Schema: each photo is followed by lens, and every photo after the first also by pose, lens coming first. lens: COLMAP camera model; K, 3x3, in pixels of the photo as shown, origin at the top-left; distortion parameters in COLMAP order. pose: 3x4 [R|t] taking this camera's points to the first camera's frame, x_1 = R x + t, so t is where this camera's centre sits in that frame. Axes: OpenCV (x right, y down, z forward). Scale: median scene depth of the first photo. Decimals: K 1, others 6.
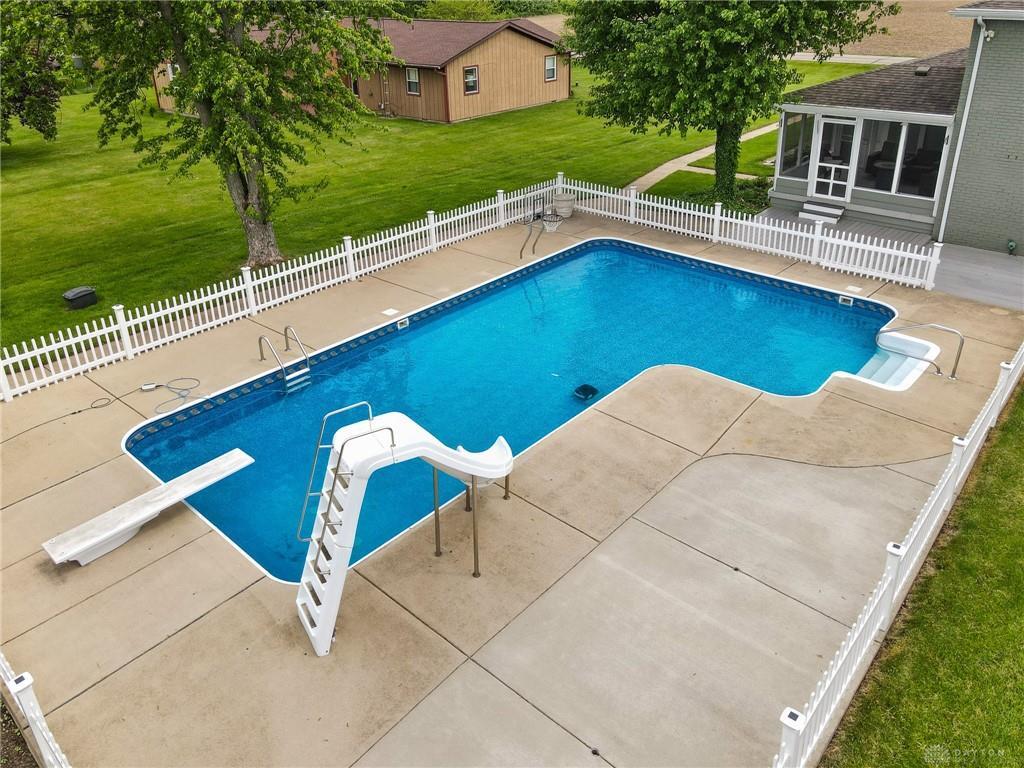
lens RADIAL K [[779.8, 0, 510.1], [0, 779.8, 290.9], [0, 0, 1]] dist [-0.001796, 0.002853]
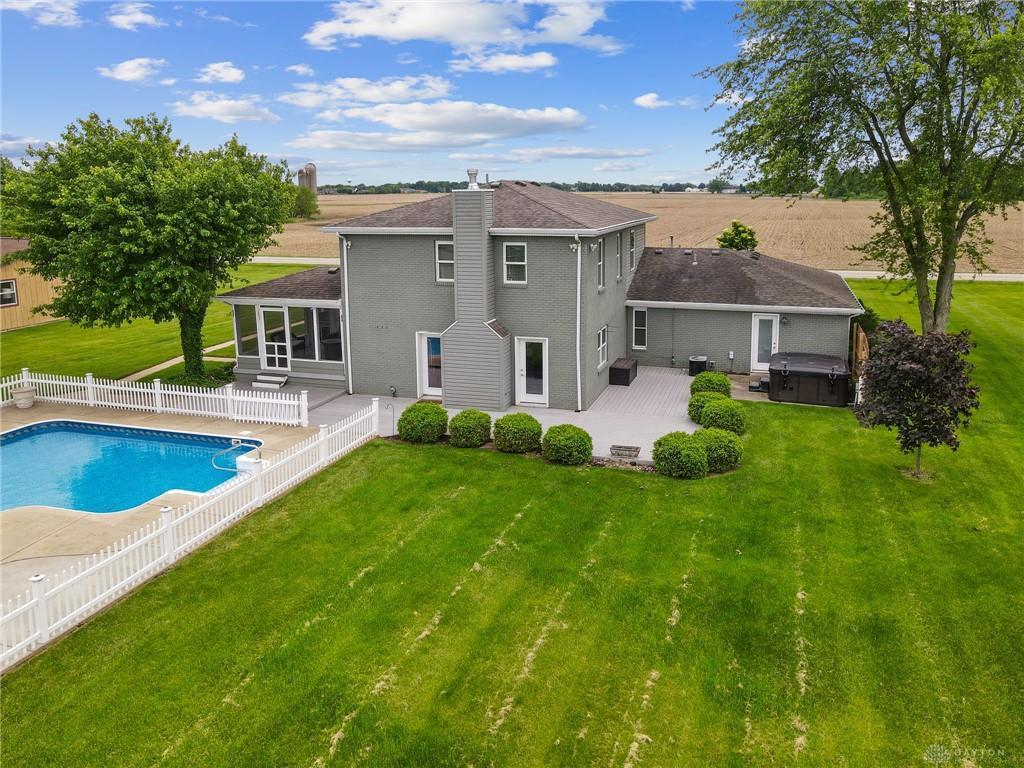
lens RADIAL K [[760.8, 0, 552.0], [0, 760.8, 295.0], [0, 0, 1]] dist [0.003757, -0.000412]
pose [[0.897074, -0.043468, 0.439738, 0.290348], [0.152504, 0.964460, -0.215775, 0.104750], [-0.414730, 0.260628, 0.871821, -0.305406]]
